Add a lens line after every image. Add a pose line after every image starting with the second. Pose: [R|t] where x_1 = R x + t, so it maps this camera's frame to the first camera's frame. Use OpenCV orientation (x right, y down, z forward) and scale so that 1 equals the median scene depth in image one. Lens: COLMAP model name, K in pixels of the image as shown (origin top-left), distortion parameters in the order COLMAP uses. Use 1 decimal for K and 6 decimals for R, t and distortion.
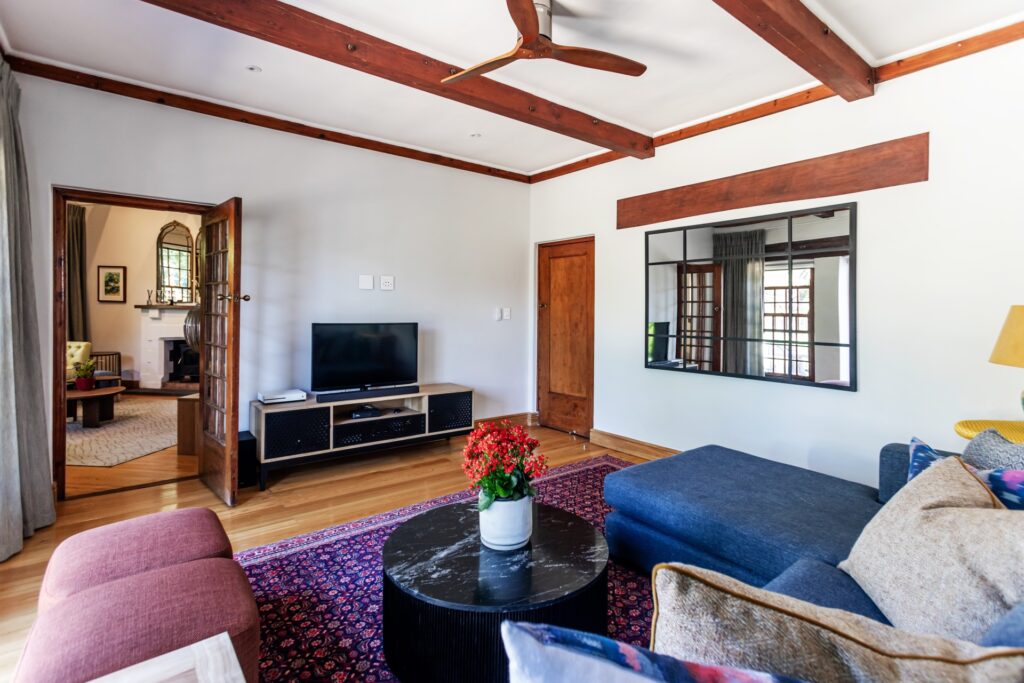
lens RADIAL K [[498.7, 0, 516.9], [0, 498.7, 314.7], [0, 0, 1]] dist [0.001276, 0.000517]
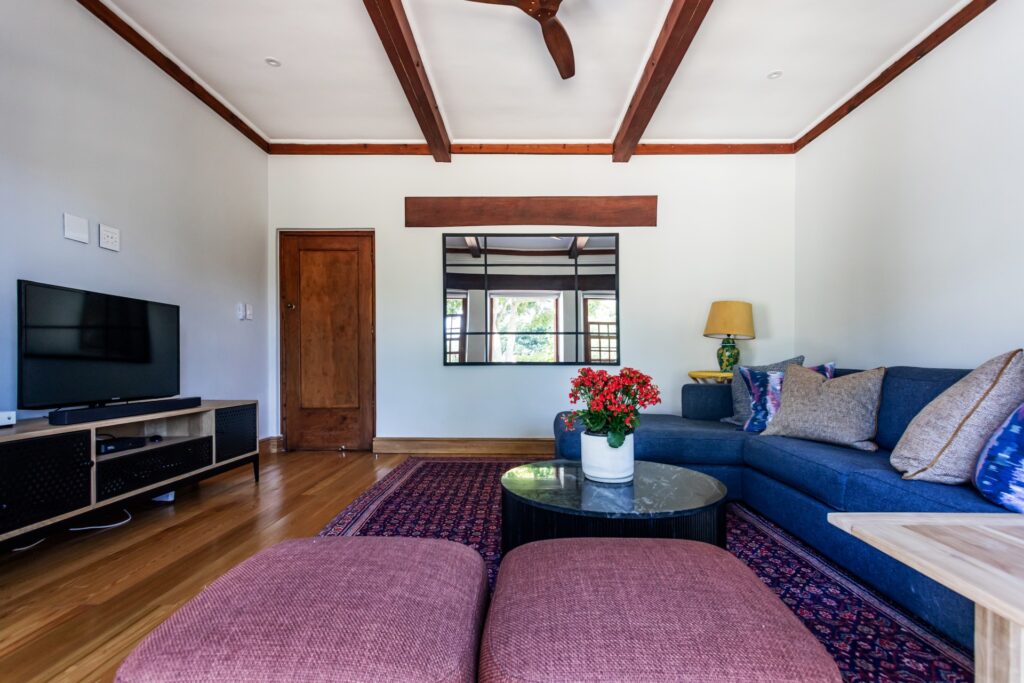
lens RADIAL K [[509.8, 0, 473.1], [0, 509.8, 376.2], [0, 0, 1]] dist [0.008508, 0.000949]
pose [[0.636968, -0.016924, 0.770704, -0.446573], [0.010572, 0.999857, 0.013218, 0.098753], [-0.770817, -0.000272, 0.637056, 0.240537]]
